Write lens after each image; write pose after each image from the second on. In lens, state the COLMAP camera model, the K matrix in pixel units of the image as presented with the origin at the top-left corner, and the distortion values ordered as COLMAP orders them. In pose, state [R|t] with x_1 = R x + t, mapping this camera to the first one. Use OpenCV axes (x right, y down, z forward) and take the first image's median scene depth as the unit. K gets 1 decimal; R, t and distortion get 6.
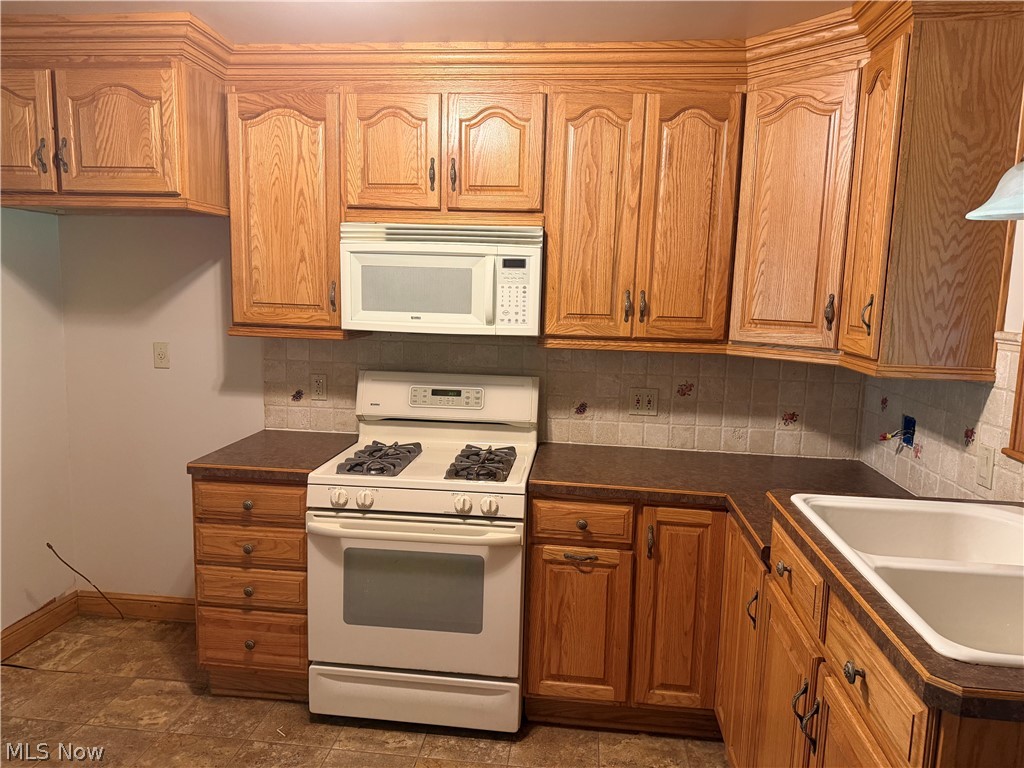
lens RADIAL K [[708.6, 0, 514.9], [0, 708.6, 384.3], [0, 0, 1]] dist [-0.041710, 0.001560]
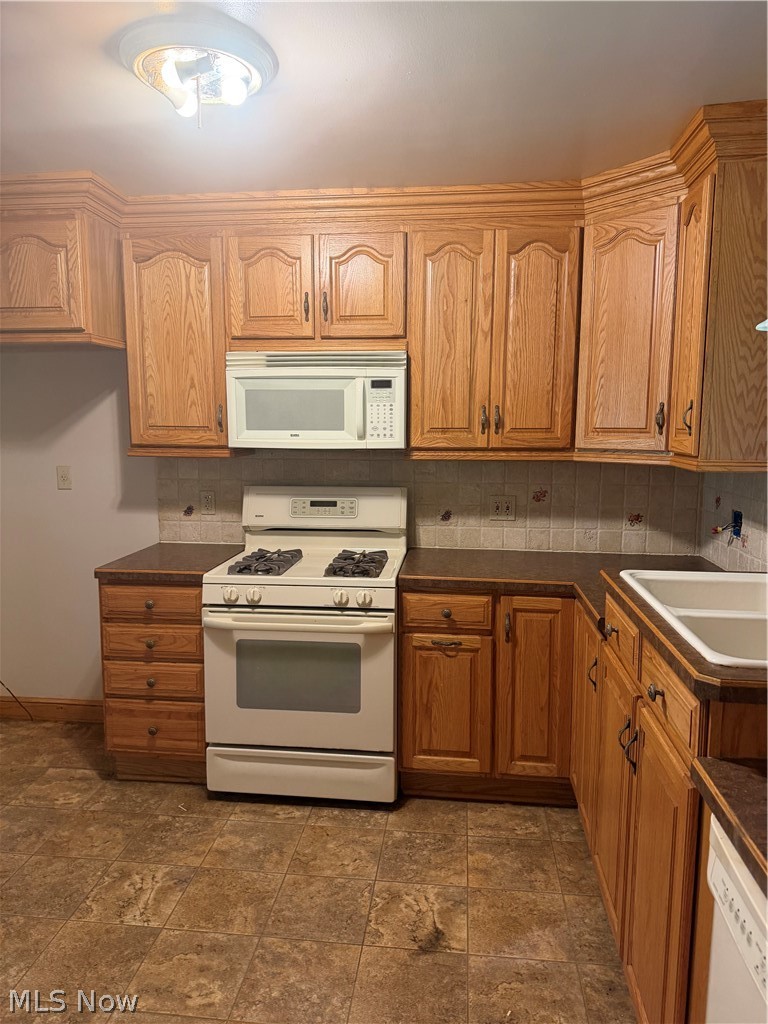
lens RADIAL K [[708.6, 0, 382.9], [0, 708.6, 512.6], [0, 0, 1]] dist [-0.041710, 0.001560]
pose [[0.999661, -0.023412, -0.011387, 0.009719], [0.023340, 0.999707, -0.006381, 0.041361], [0.011533, 0.006113, 0.999915, -0.124489]]
